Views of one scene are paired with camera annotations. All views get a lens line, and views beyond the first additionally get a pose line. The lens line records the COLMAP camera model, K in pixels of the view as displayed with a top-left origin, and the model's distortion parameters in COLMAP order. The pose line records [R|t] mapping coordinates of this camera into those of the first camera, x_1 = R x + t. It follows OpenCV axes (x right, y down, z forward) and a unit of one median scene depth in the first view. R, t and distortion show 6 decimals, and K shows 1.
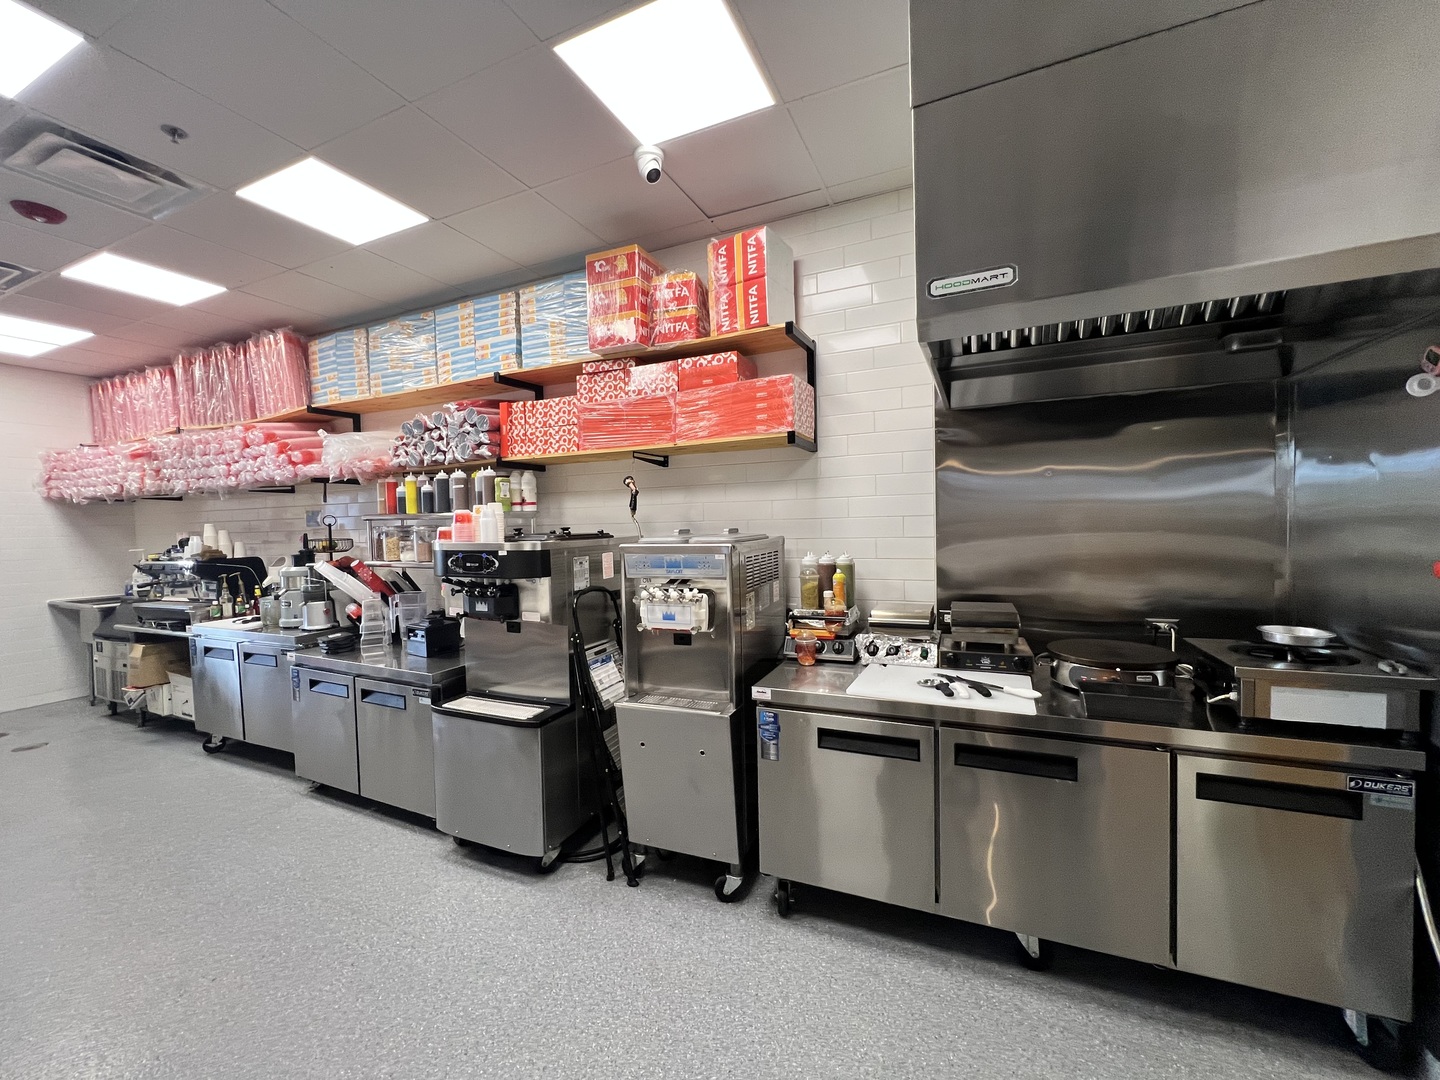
lens RADIAL K [[574.9, 0, 724.2], [0, 574.9, 540.3], [0, 0, 1]] dist [-0.004873, 0.001498]
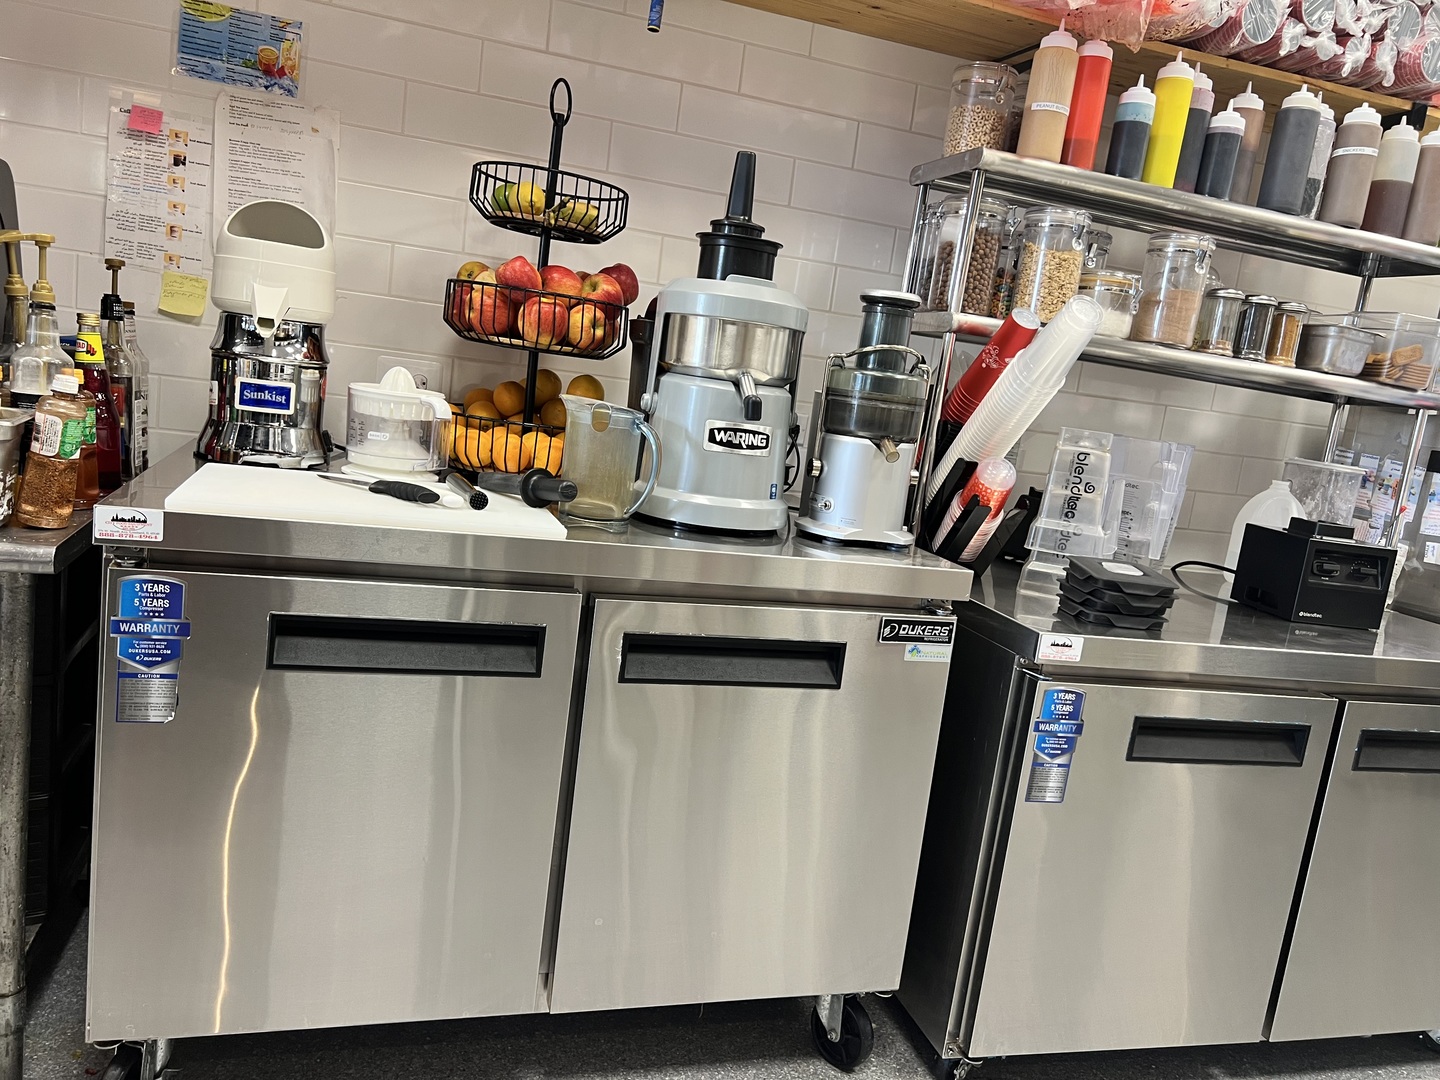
lens RADIAL K [[1080.2, 0, 720.4], [0, 1080.2, 544.6], [0, 0, 1]] dist [0.049831, -0.058272]
pose [[0.737049, 0.016291, 0.675643, -1.573622], [-0.123141, 0.986212, 0.110553, 0.154669], [-0.664526, -0.164682, 0.728893, 0.962182]]
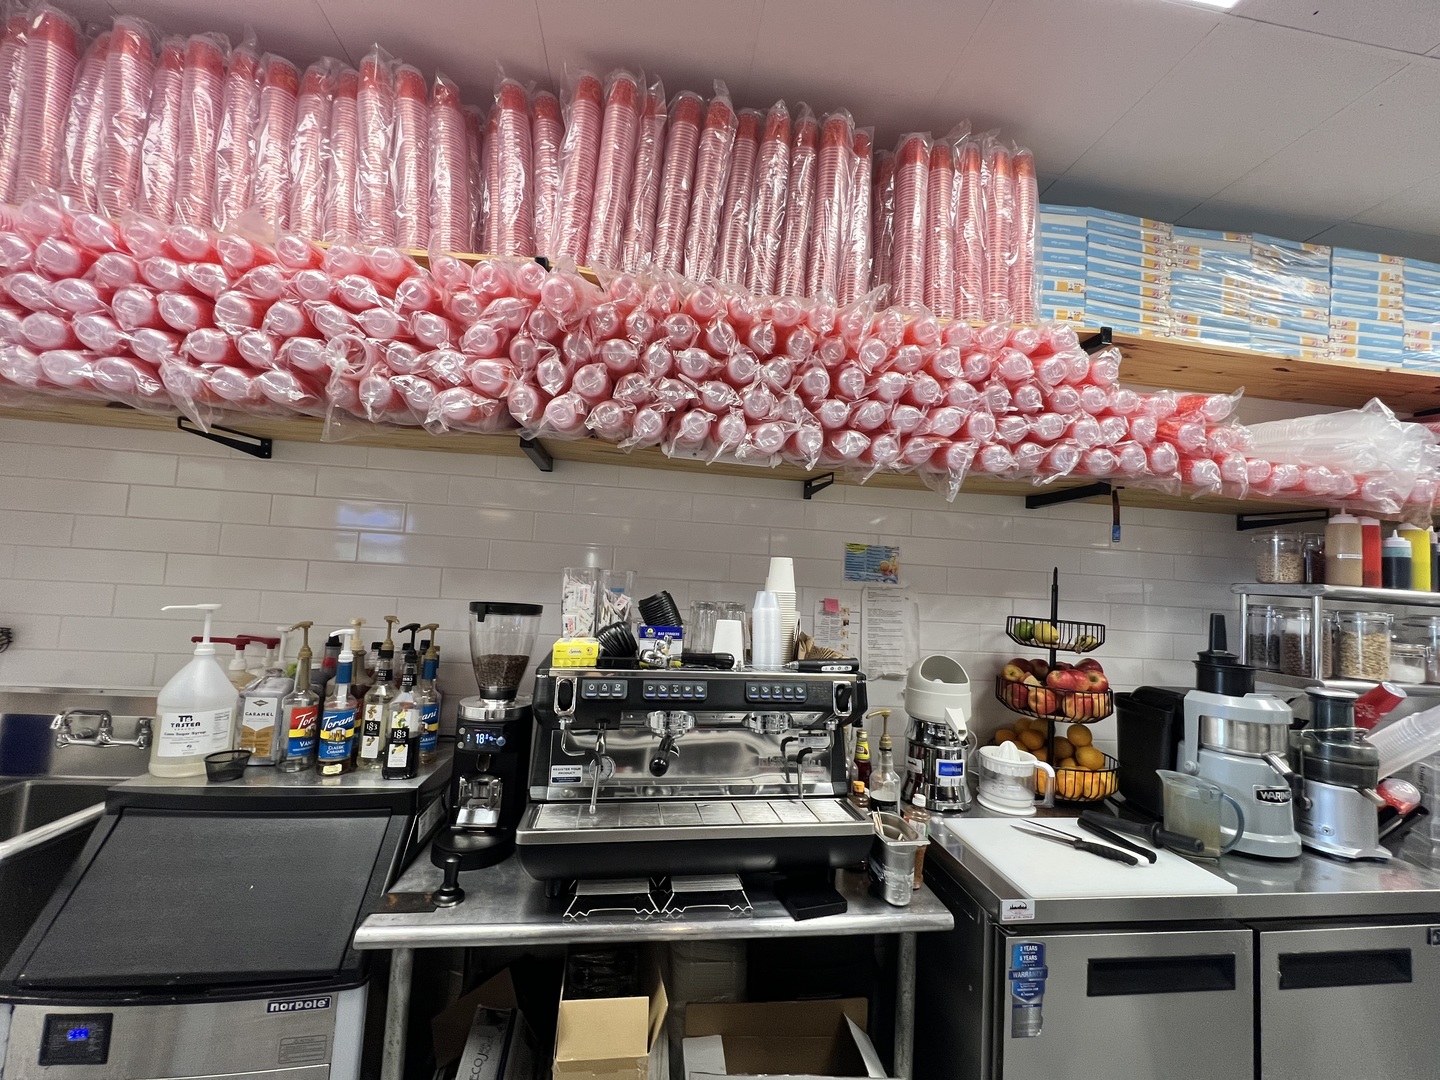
lens RADIAL K [[574.9, 0, 722.0], [0, 574.9, 540.7], [0, 0, 1]] dist [-0.004873, 0.001498]
pose [[0.846428, 0.110943, 0.520817, -1.910008], [-0.056794, 0.991285, -0.118861, 0.008655], [-0.529465, 0.071028, 0.845353, 1.244348]]
